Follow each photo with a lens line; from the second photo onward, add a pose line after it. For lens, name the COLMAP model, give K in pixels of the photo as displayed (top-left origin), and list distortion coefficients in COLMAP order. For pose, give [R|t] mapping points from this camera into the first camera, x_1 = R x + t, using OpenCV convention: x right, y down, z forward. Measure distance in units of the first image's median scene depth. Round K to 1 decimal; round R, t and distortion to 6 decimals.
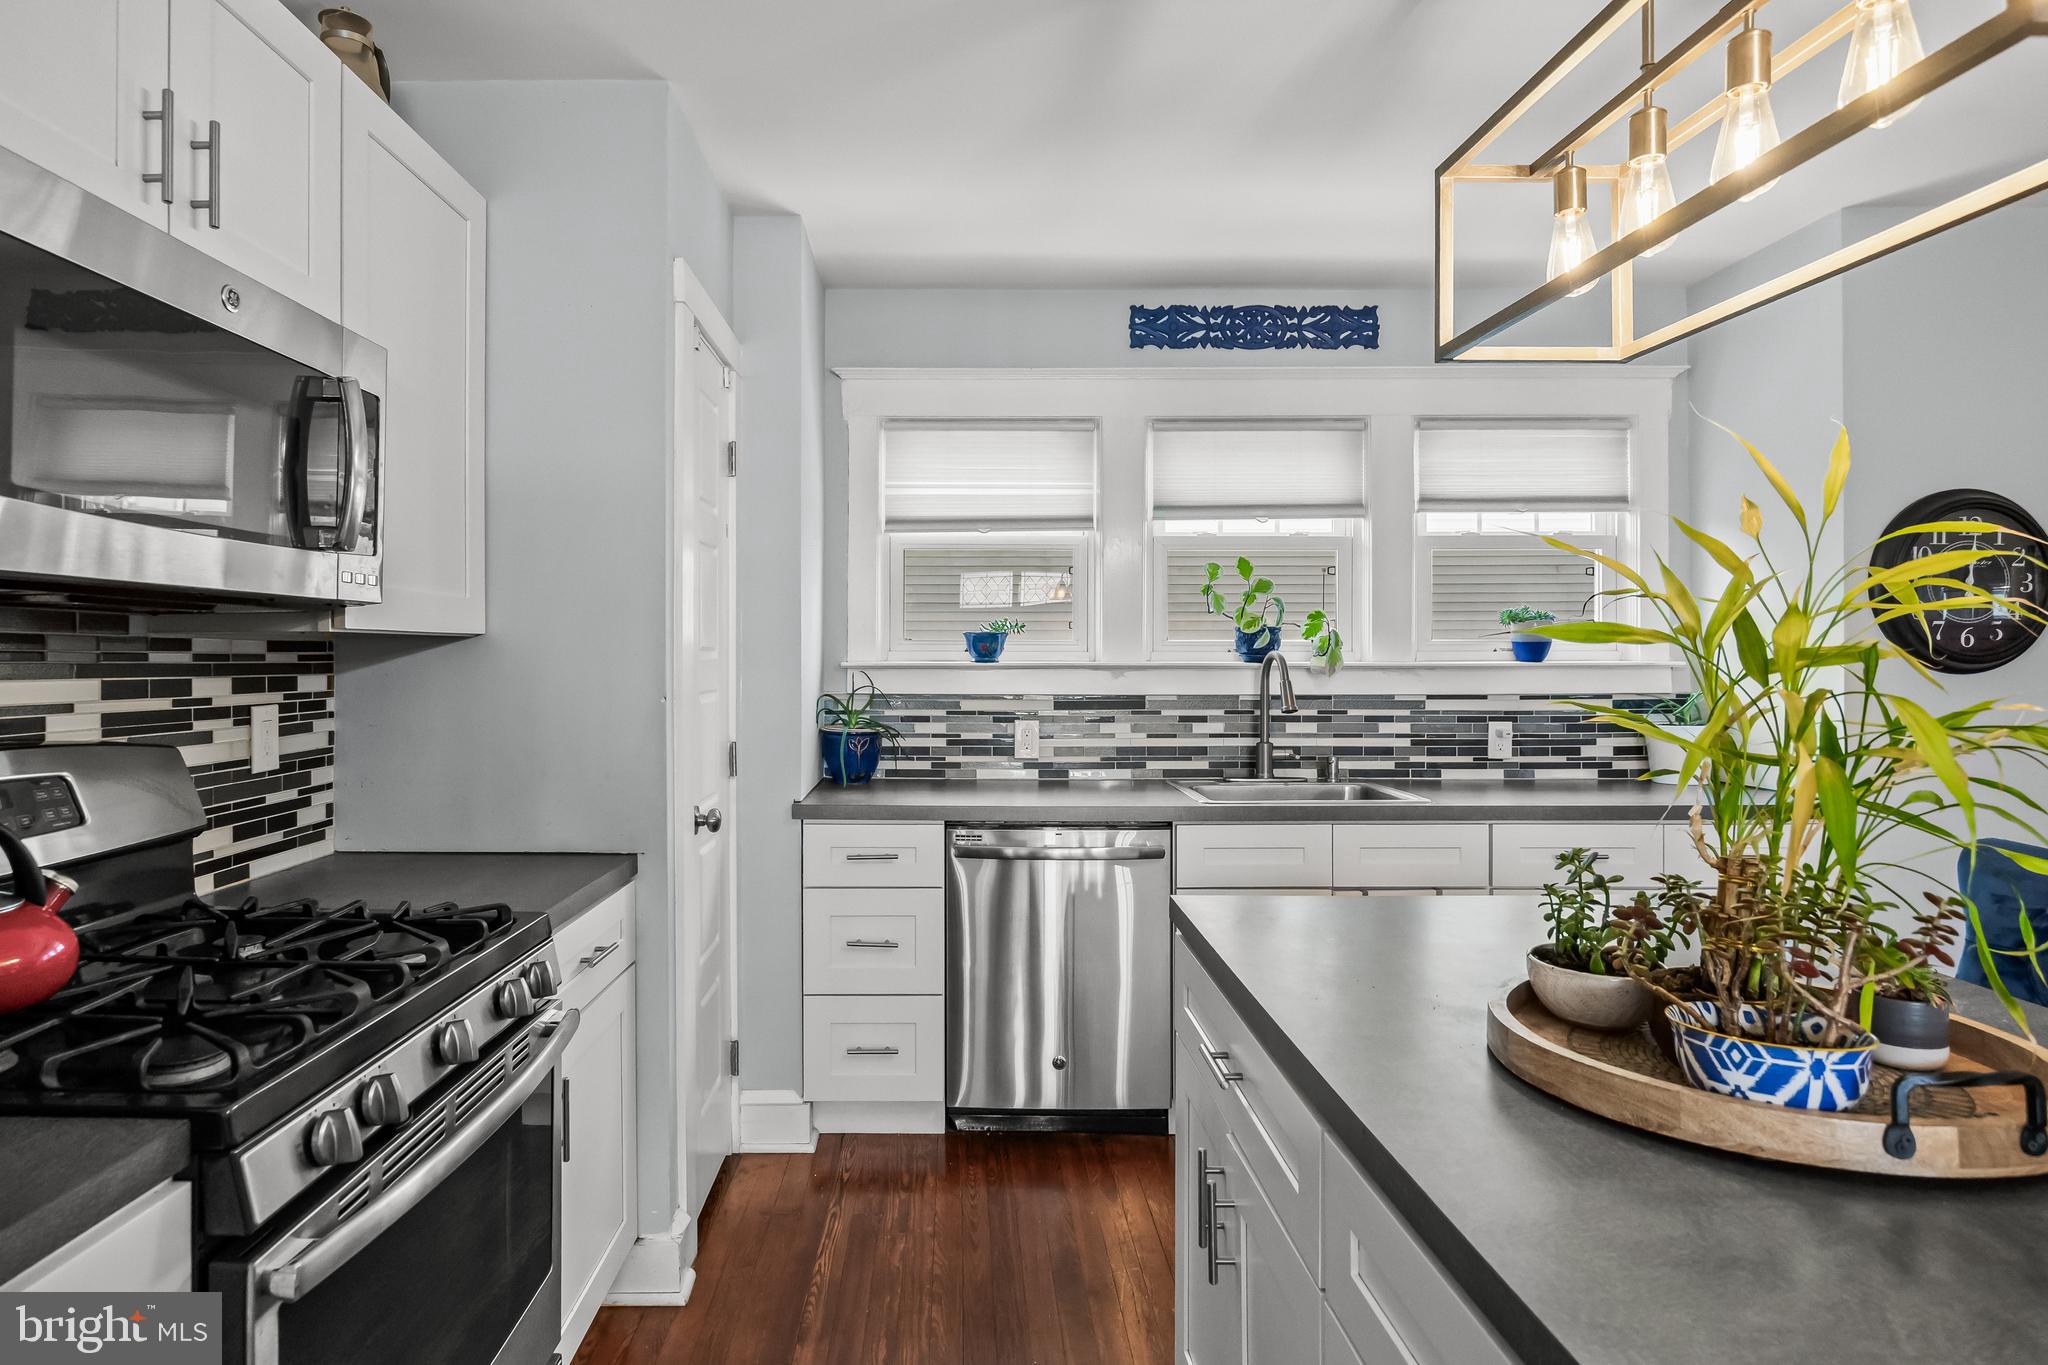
lens RADIAL K [[1075.6, 0, 937.5], [0, 1075.6, 645.8], [0, 0, 1]] dist [-0.024283, 0.003490]
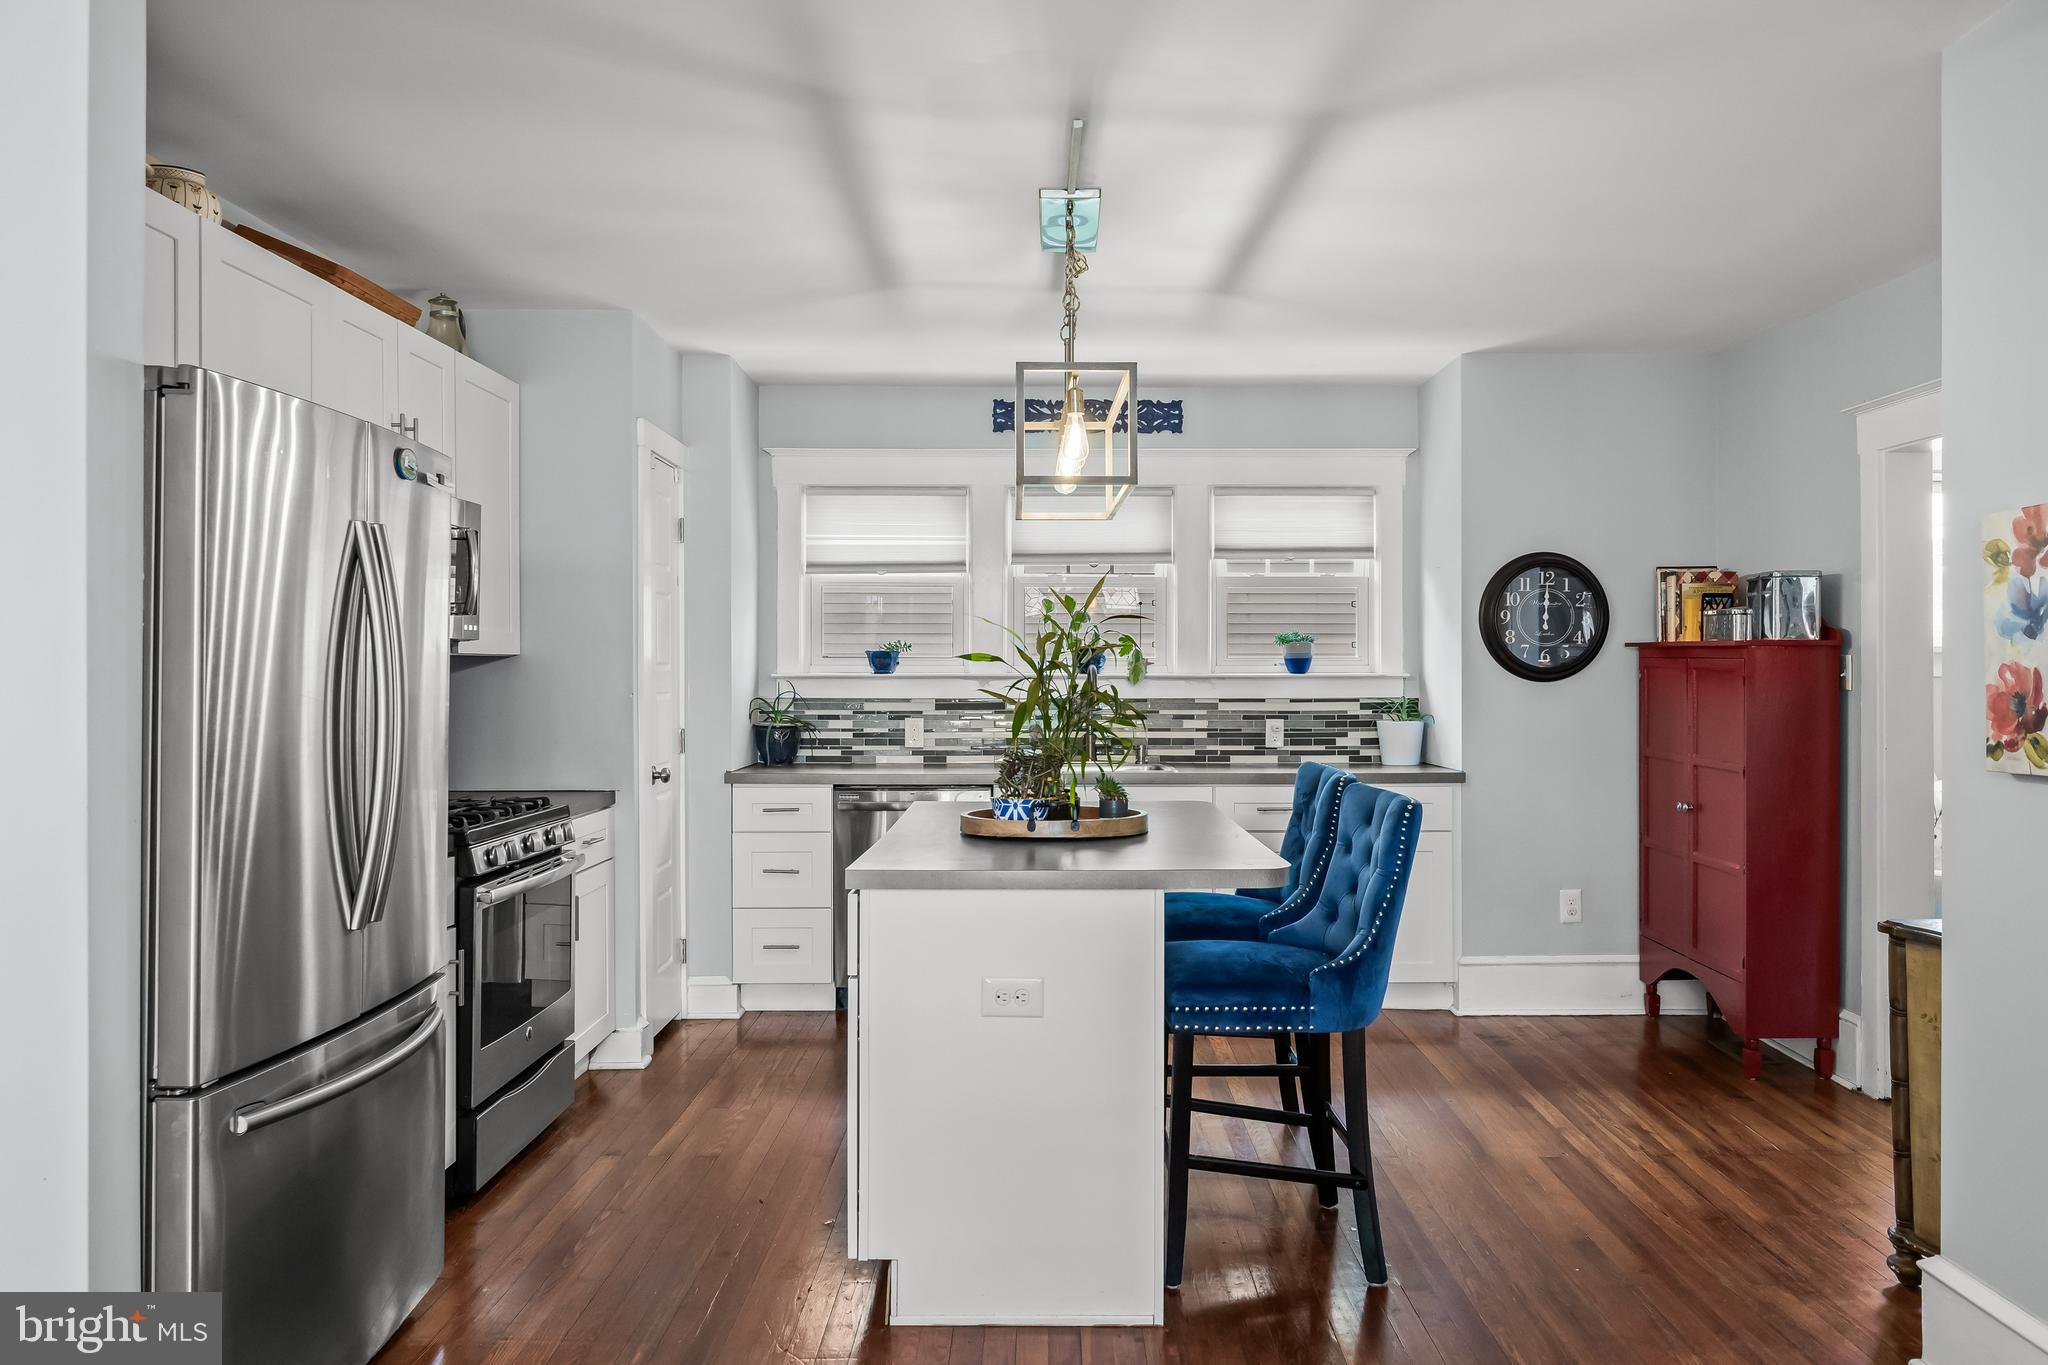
lens RADIAL K [[1450.5, 0, 1039.2], [0, 1450.5, 671.6], [0, 0, 1]] dist [-0.044732, -0.022077]
pose [[0.999920, 0.000117, 0.012645, 0.215442], [-0.000245, 0.999949, 0.010135, -0.005095], [-0.012643, -0.010137, 0.999869, -0.768427]]
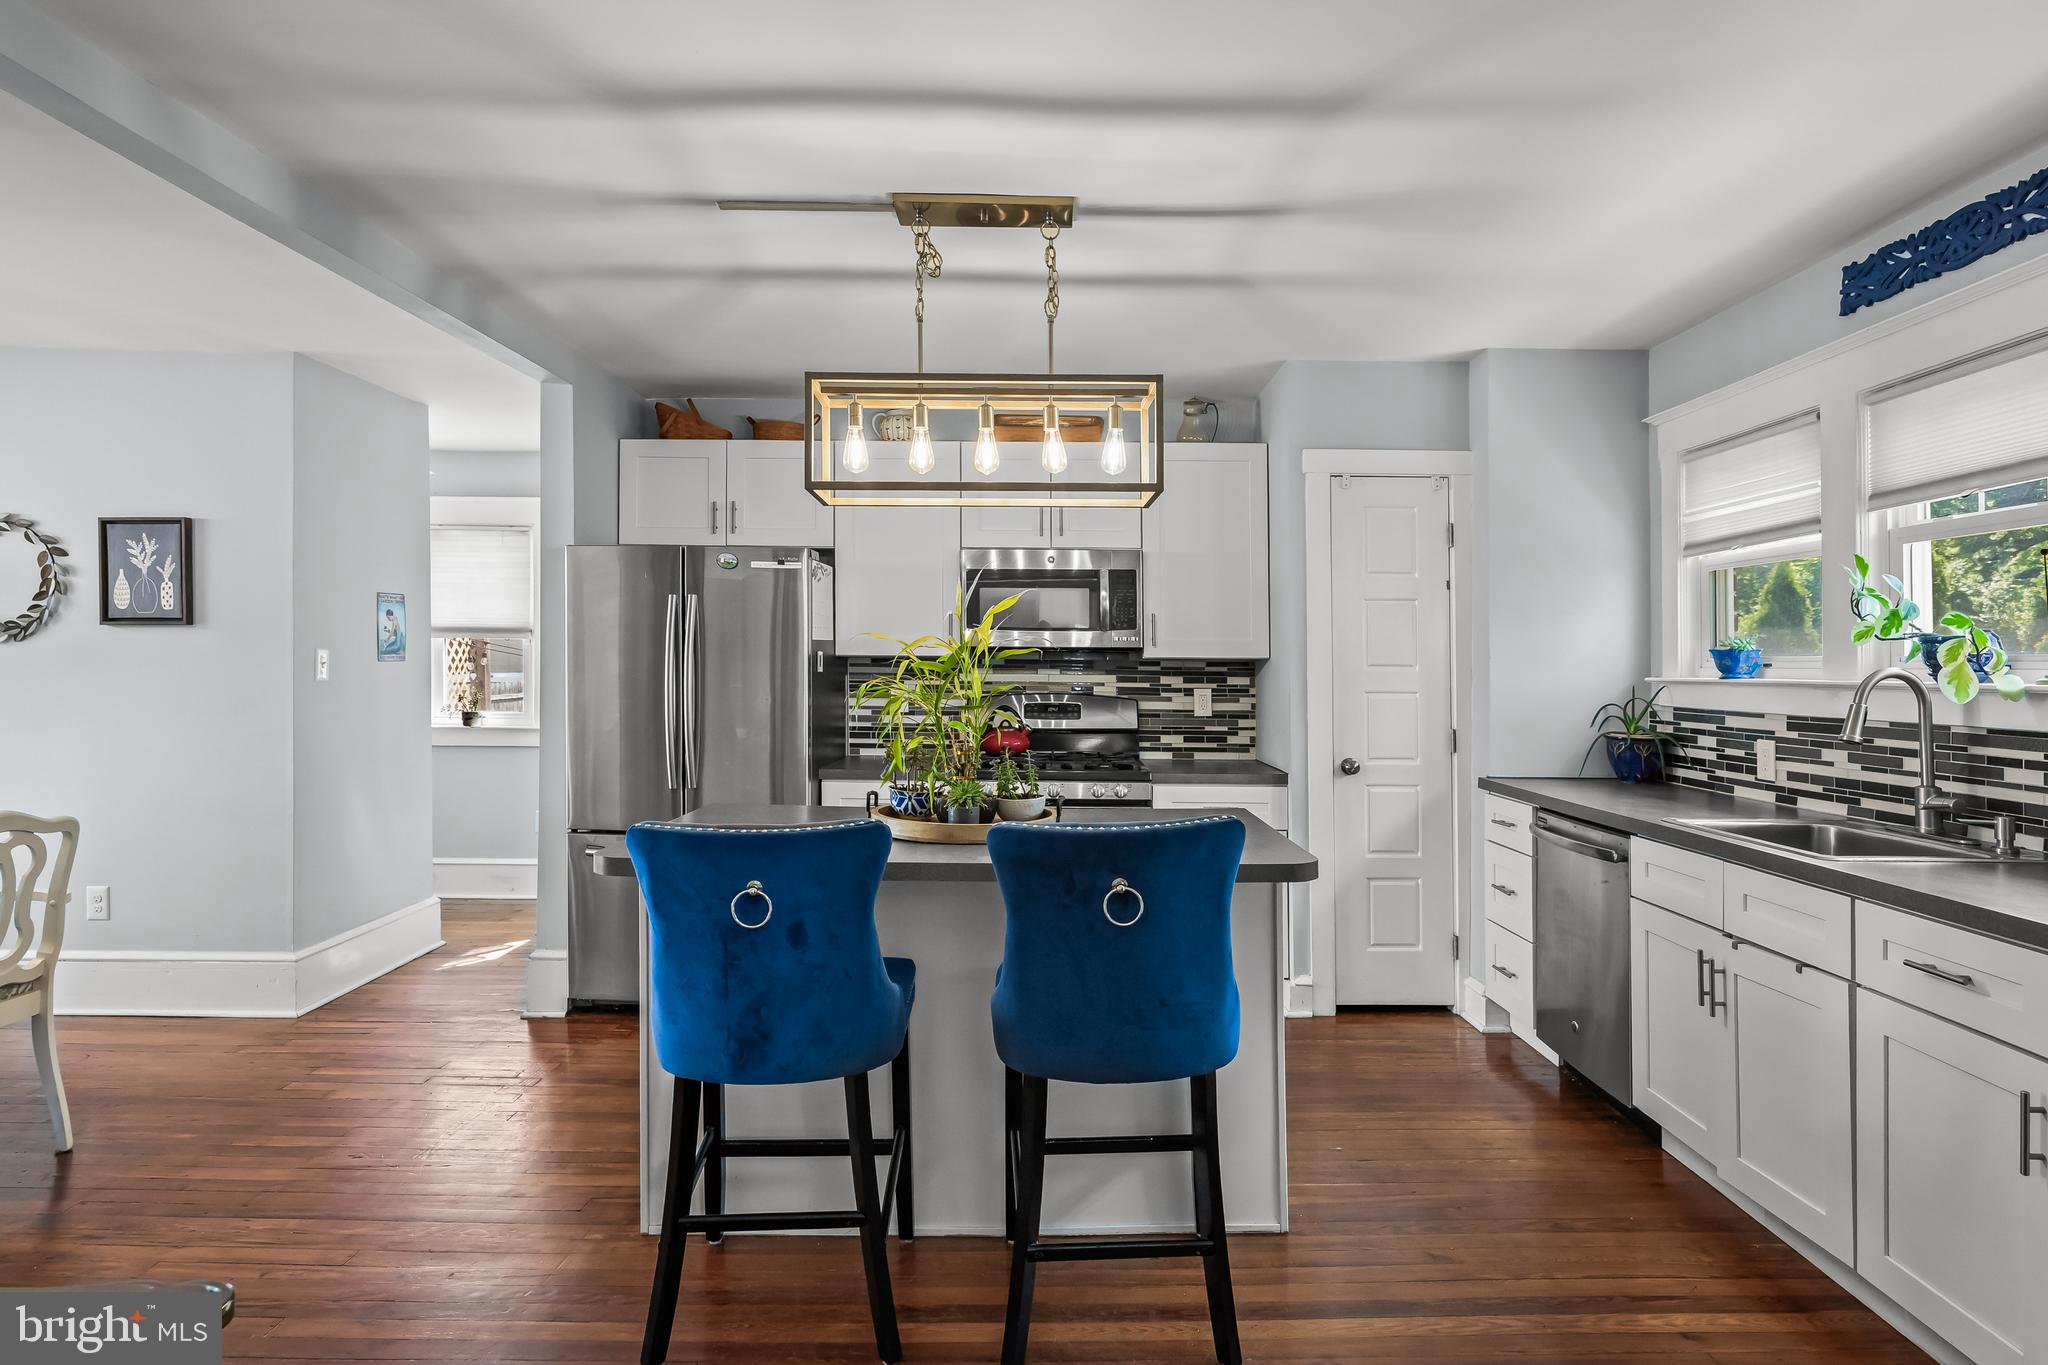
lens RADIAL K [[1075.6, 0, 1032.7], [0, 1075.6, 664.7], [0, 0, 1]] dist [-0.024283, 0.003490]
pose [[0.015363, -0.000941, -0.999882, 1.034100], [0.001899, 0.999998, -0.000912, 0.001956], [0.999880, -0.001885, 0.015364, 0.338473]]
